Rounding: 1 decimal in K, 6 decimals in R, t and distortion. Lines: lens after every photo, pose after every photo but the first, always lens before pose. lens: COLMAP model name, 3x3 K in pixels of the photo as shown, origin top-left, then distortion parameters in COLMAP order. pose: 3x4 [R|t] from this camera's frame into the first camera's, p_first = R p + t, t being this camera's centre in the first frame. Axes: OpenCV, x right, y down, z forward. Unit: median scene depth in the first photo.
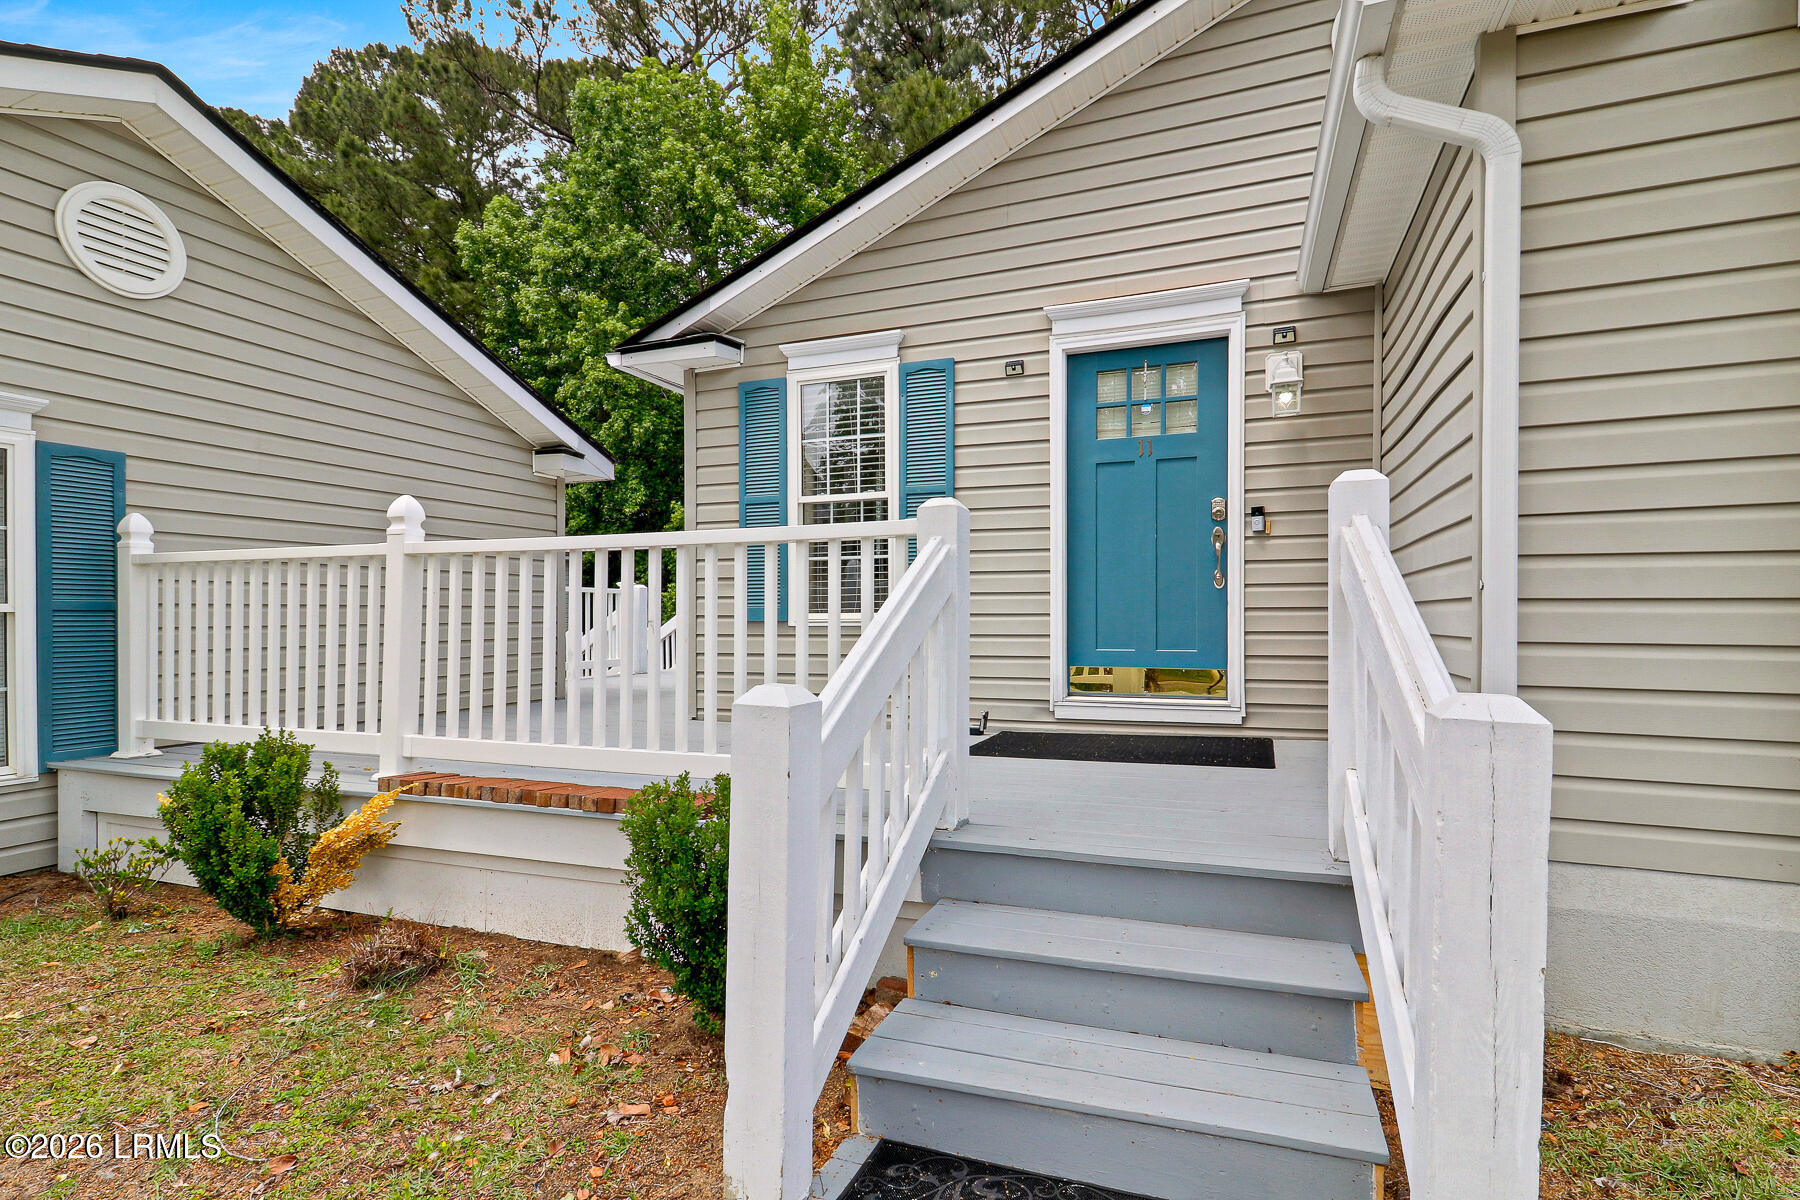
lens RADIAL K [[866.6, 0, 910.7], [0, 866.6, 616.3], [0, 0, 1]] dist [0.023987, -0.007085]
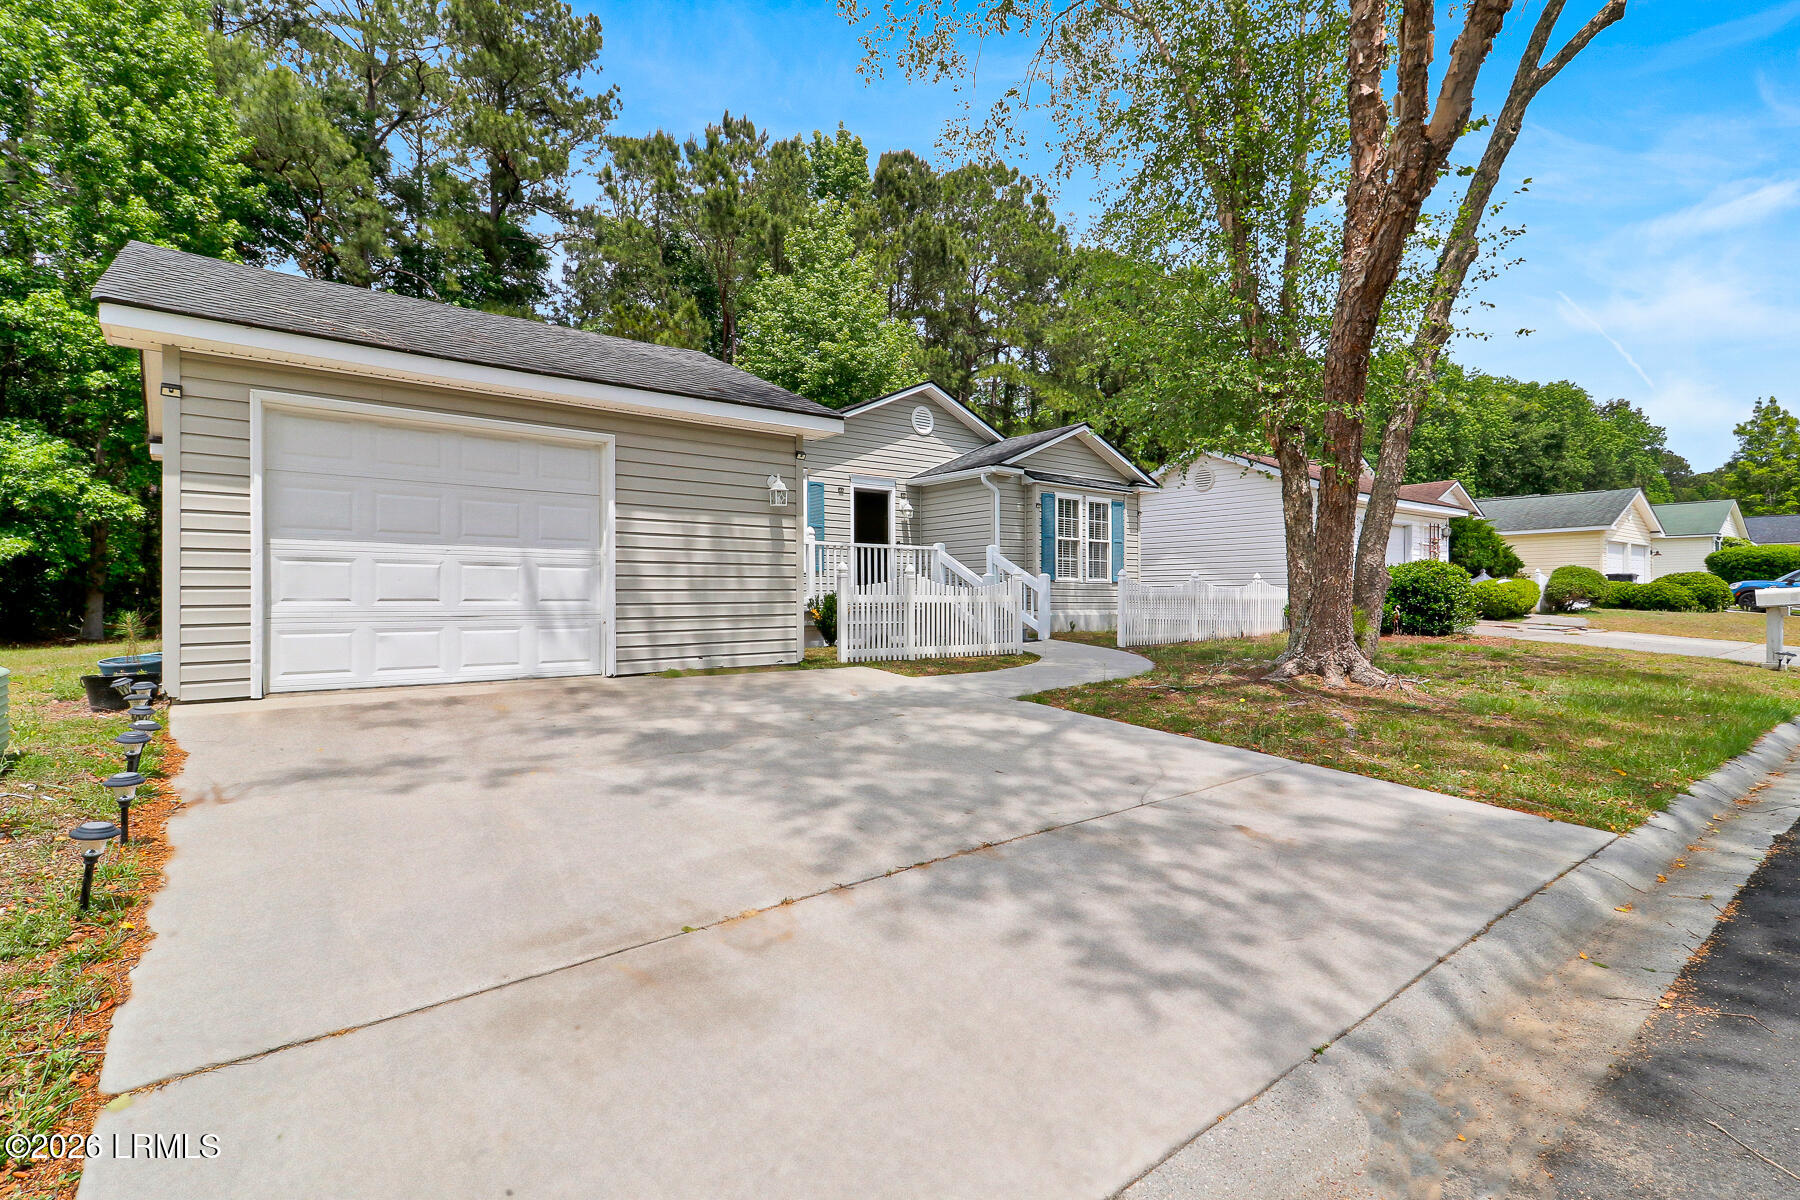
lens RADIAL K [[866.6, 0, 913.2], [0, 866.6, 601.4], [0, 0, 1]] dist [0.023987, -0.007085]
pose [[0.487658, -0.000680, 0.873035, -2.281612], [0.004274, 0.999990, -0.001609, 0.106831], [-0.873024, 0.004516, 0.487656, -0.666984]]
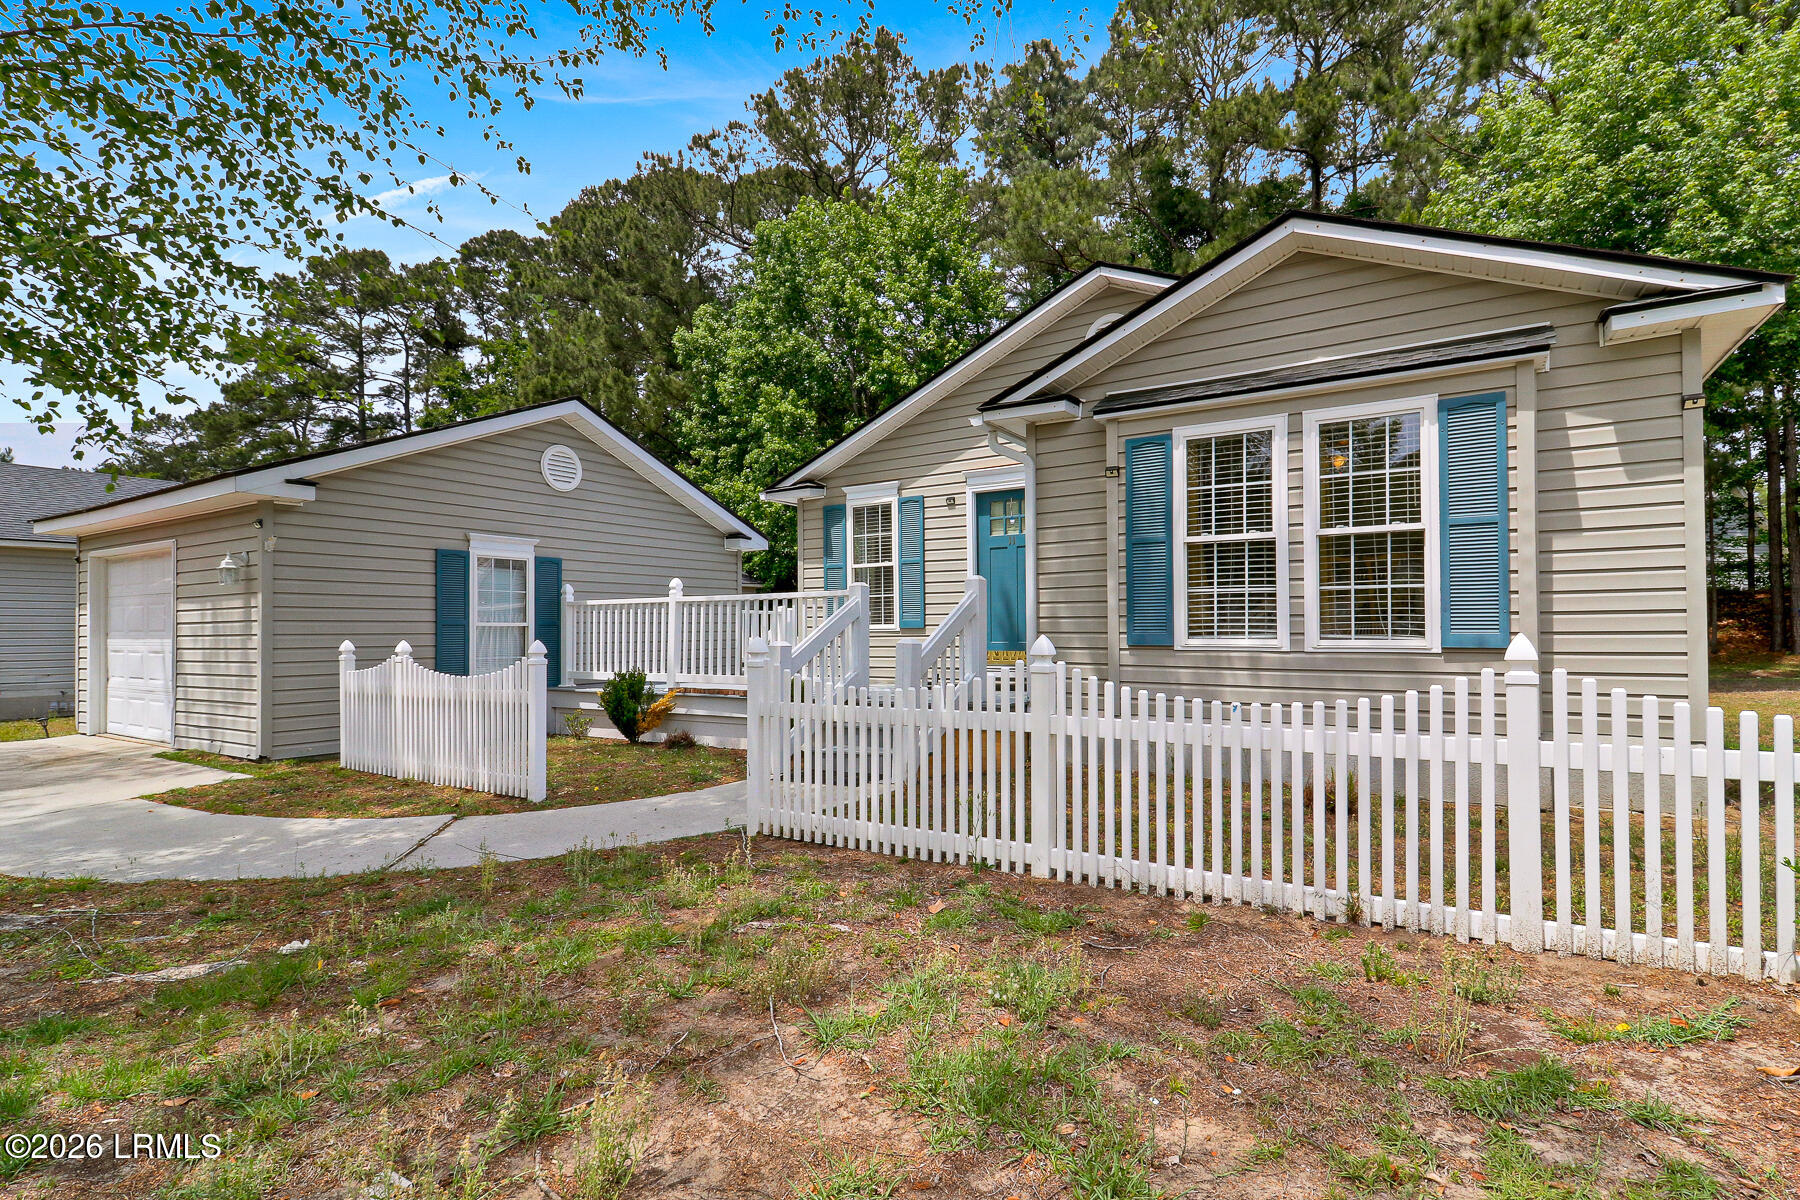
lens RADIAL K [[866.6, 0, 917.7], [0, 866.6, 624.1], [0, 0, 1]] dist [0.023987, -0.007085]
pose [[0.980612, -0.007111, -0.195830, 0.404563], [0.005633, 0.999951, -0.008104, 0.011662], [0.195878, 0.006844, 0.980604, -0.897311]]
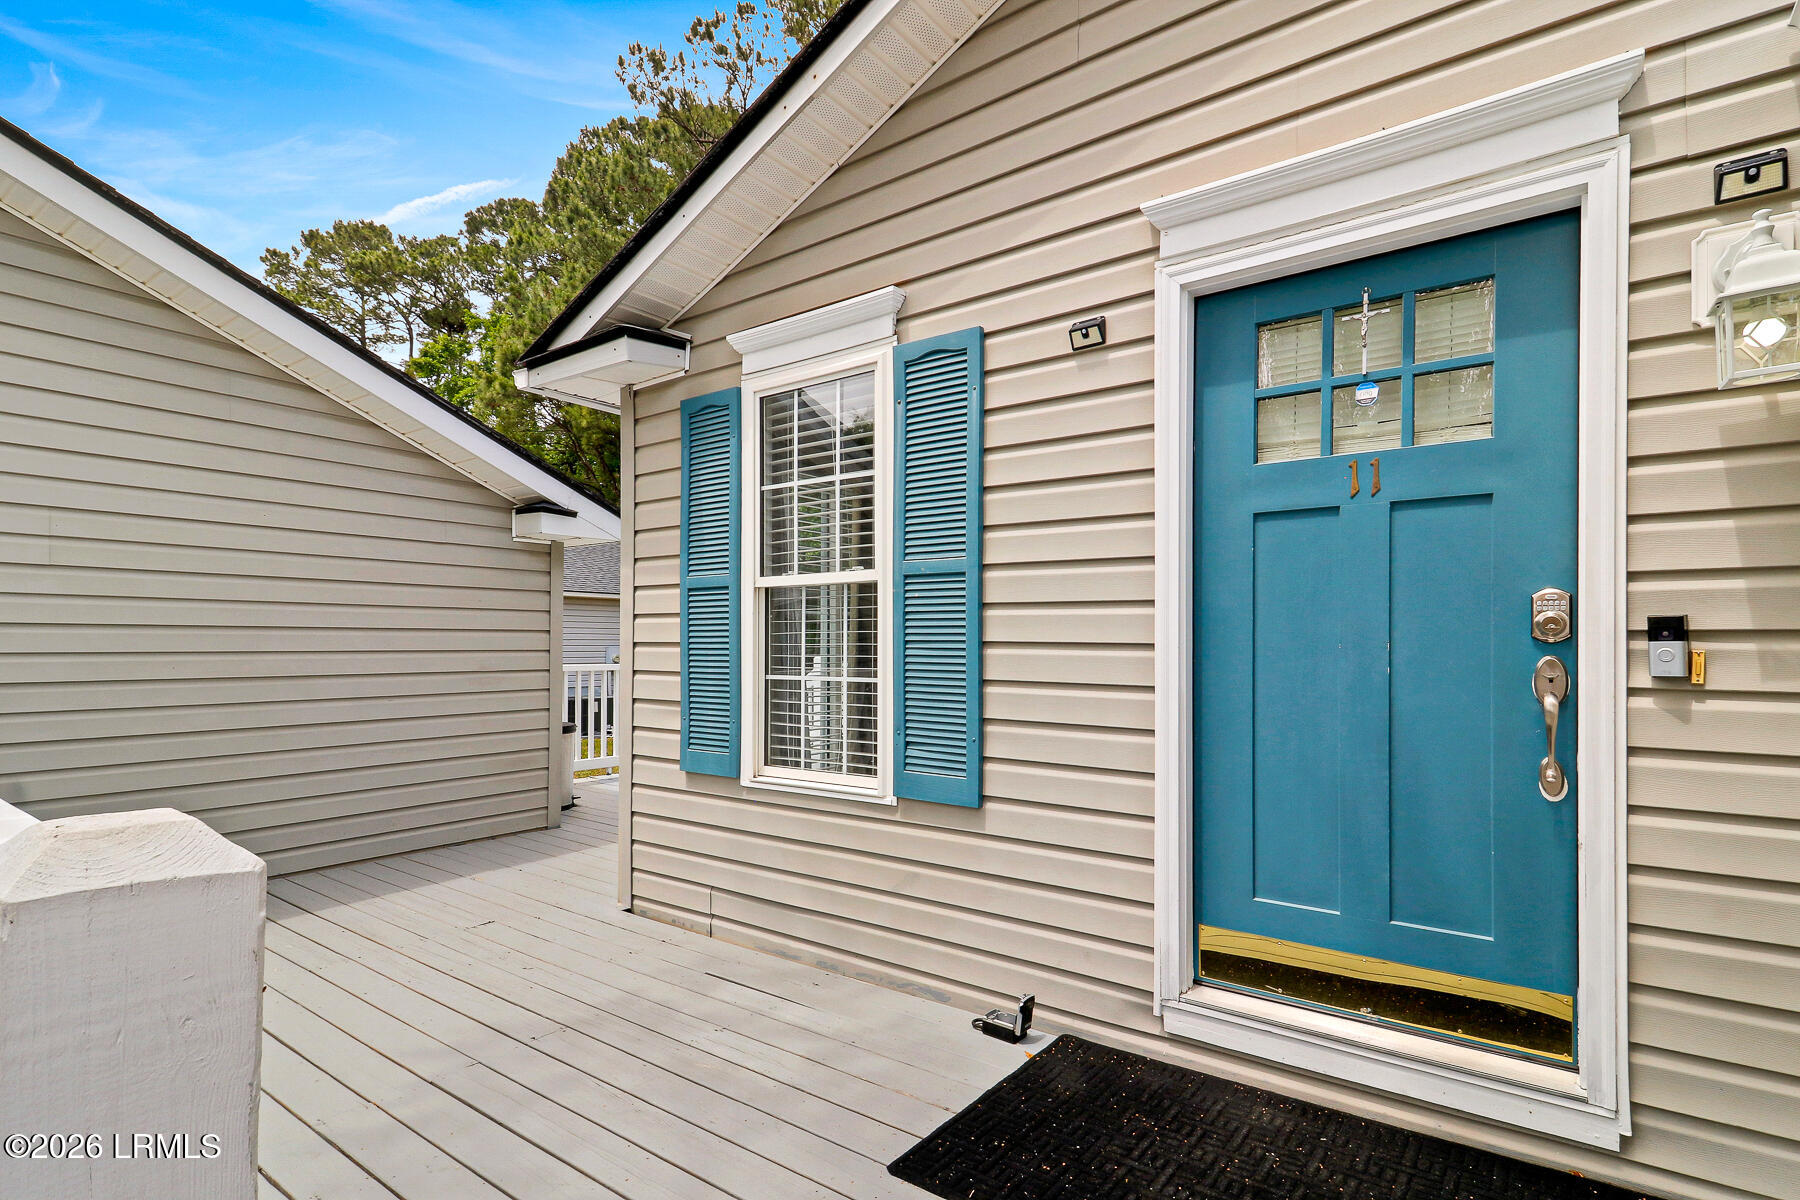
lens RADIAL K [[866.6, 0, 913.5], [0, 866.6, 637.3], [0, 0, 1]] dist [0.023987, -0.007085]
pose [[0.964561, 0.004829, -0.263815, 0.146419], [-0.006434, 0.999966, -0.005221, -0.095294], [0.263781, 0.006734, 0.964559, 0.443595]]
